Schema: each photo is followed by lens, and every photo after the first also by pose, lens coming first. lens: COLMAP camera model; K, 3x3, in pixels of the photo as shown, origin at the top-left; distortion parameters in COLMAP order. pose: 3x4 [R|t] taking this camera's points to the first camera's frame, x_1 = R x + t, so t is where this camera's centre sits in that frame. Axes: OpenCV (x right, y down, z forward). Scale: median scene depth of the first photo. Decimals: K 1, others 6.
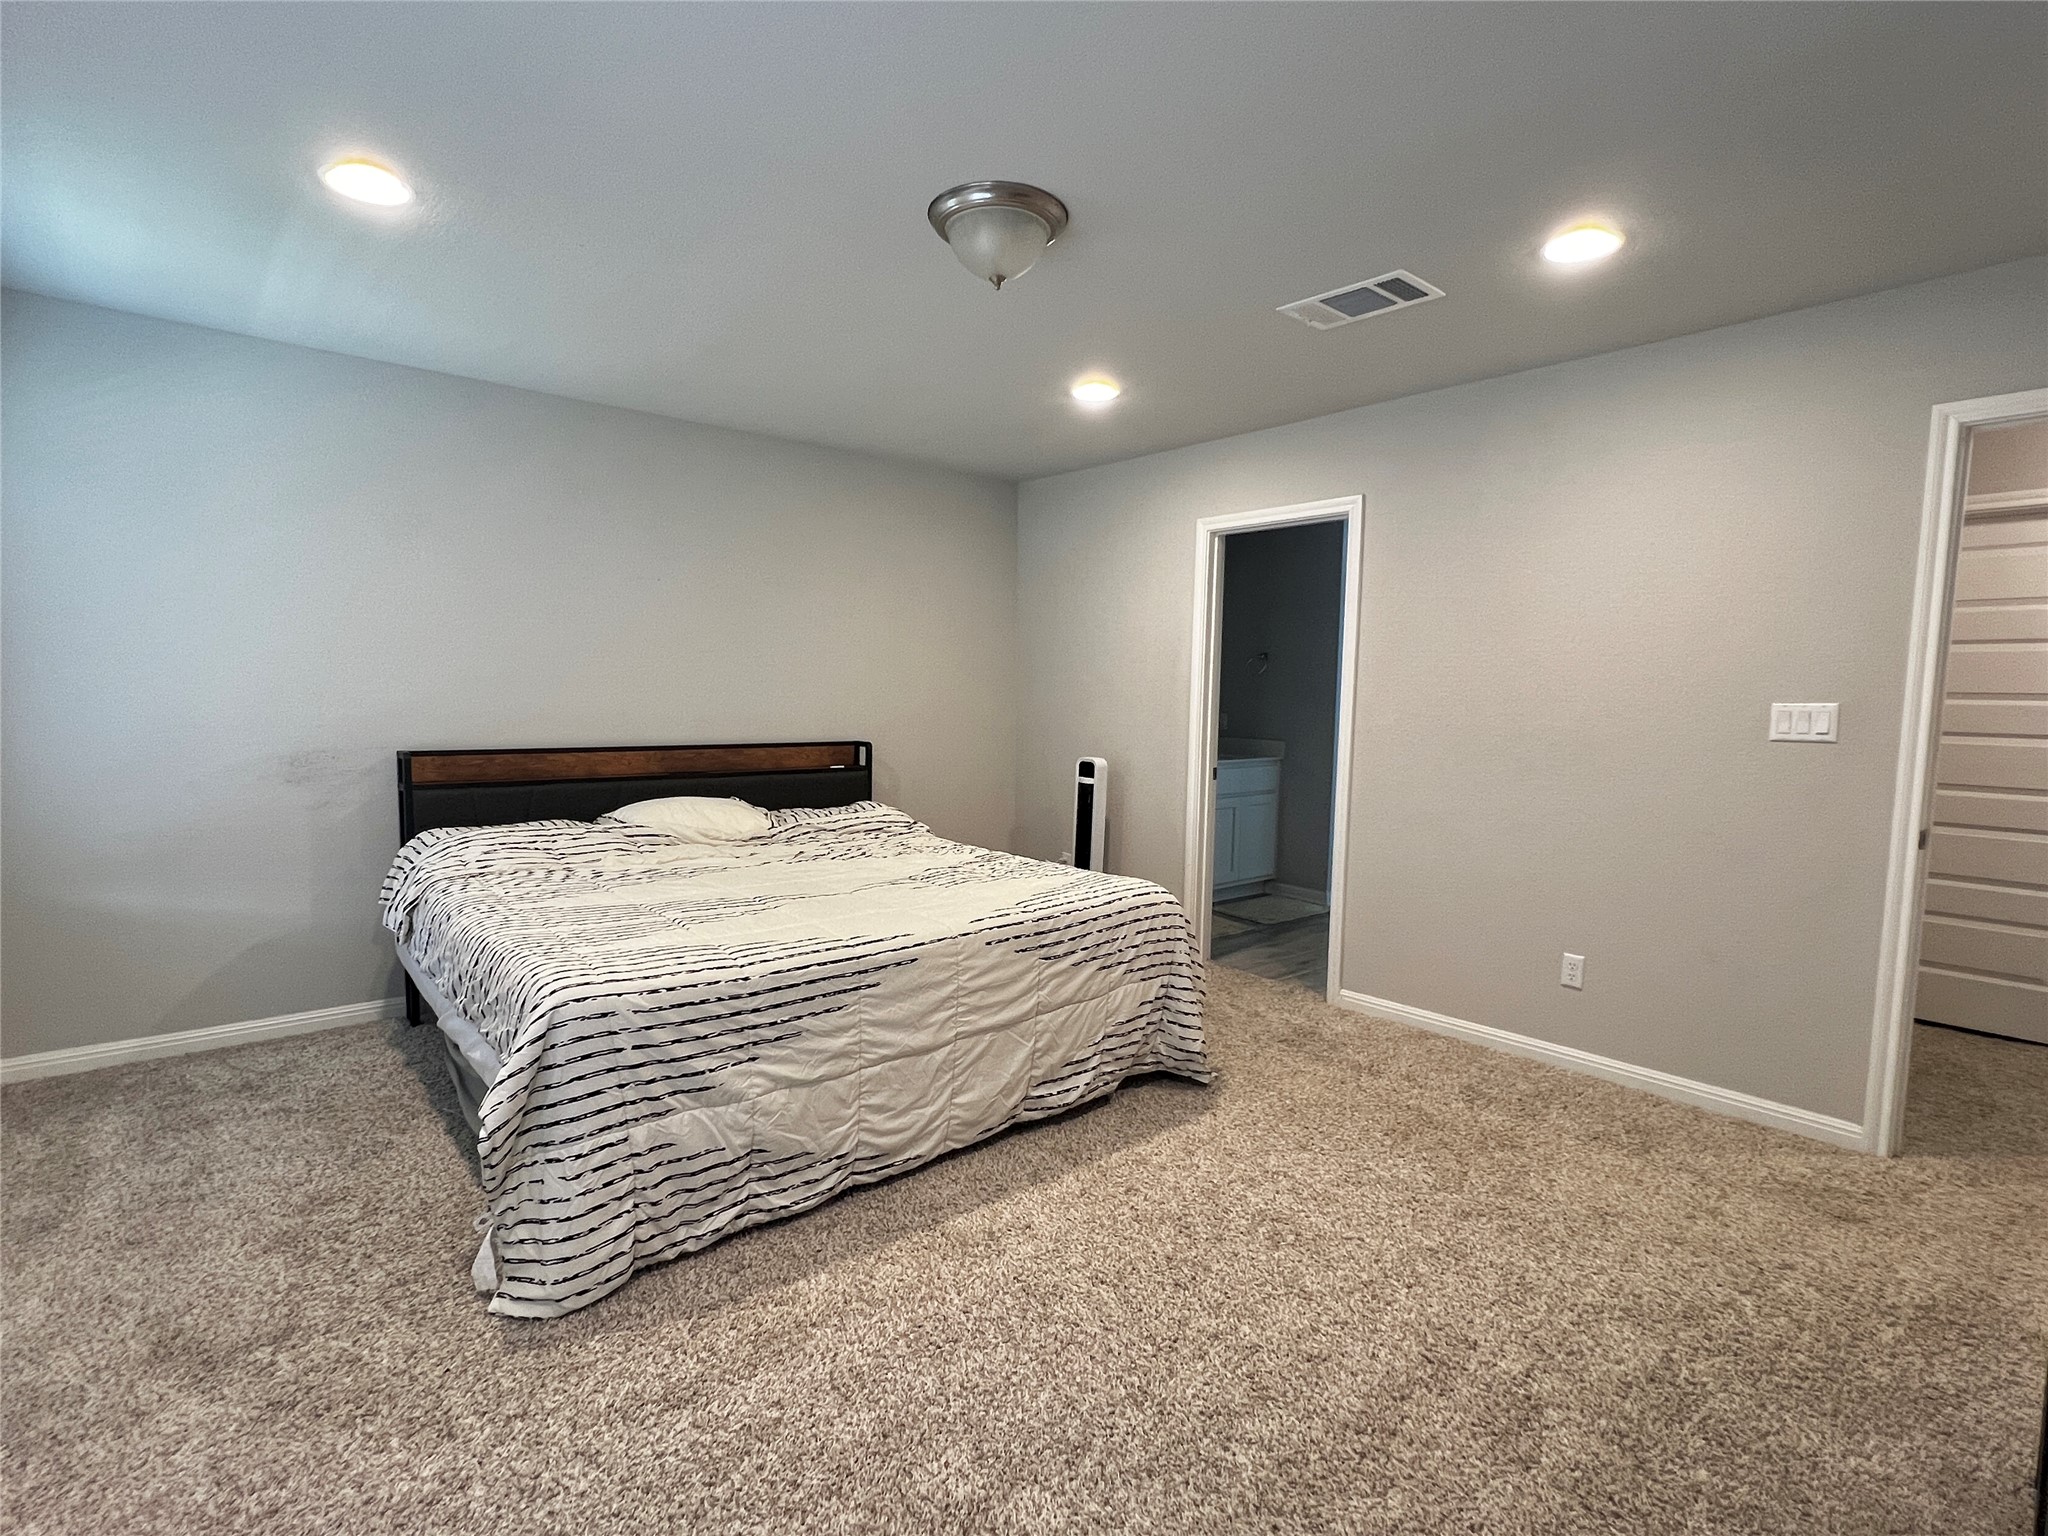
lens RADIAL K [[981.1, 0, 1015.7], [0, 981.1, 768.4], [0, 0, 1]] dist [0.003905, -0.000044]
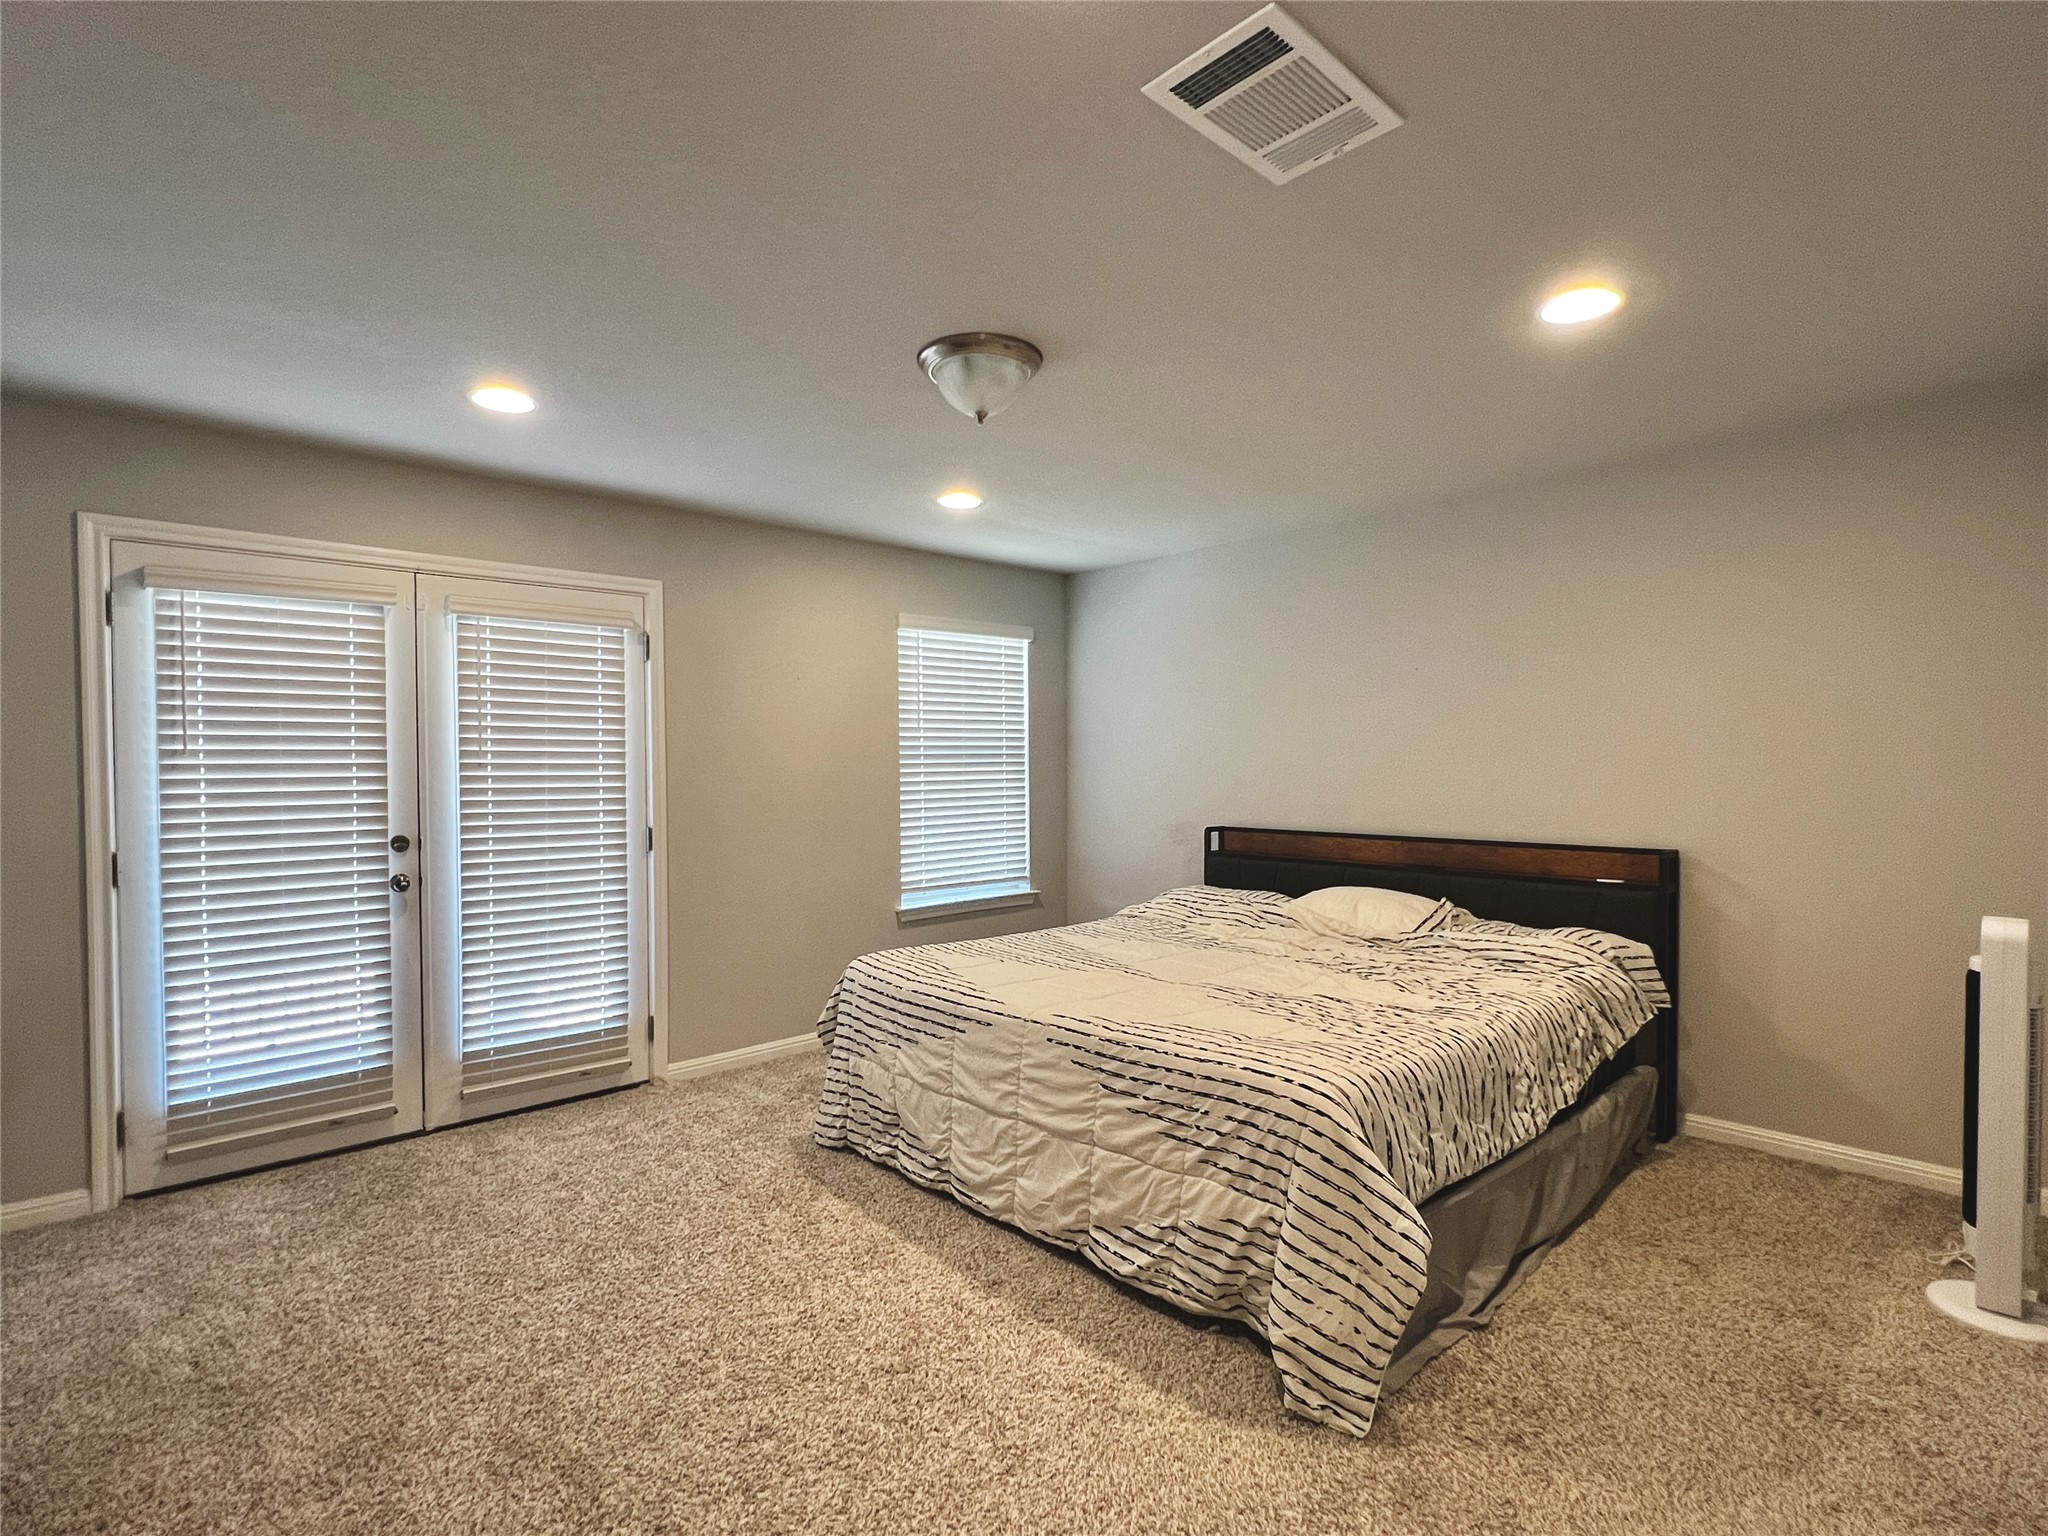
lens RADIAL K [[981.1, 0, 1016.3], [0, 981.1, 770.8], [0, 0, 1]] dist [0.003905, -0.000044]
pose [[0.052760, -0.007230, -0.998581, 0.995529], [-0.072425, 0.997313, -0.011048, -0.080951], [0.995977, 0.072905, 0.052095, 0.931906]]
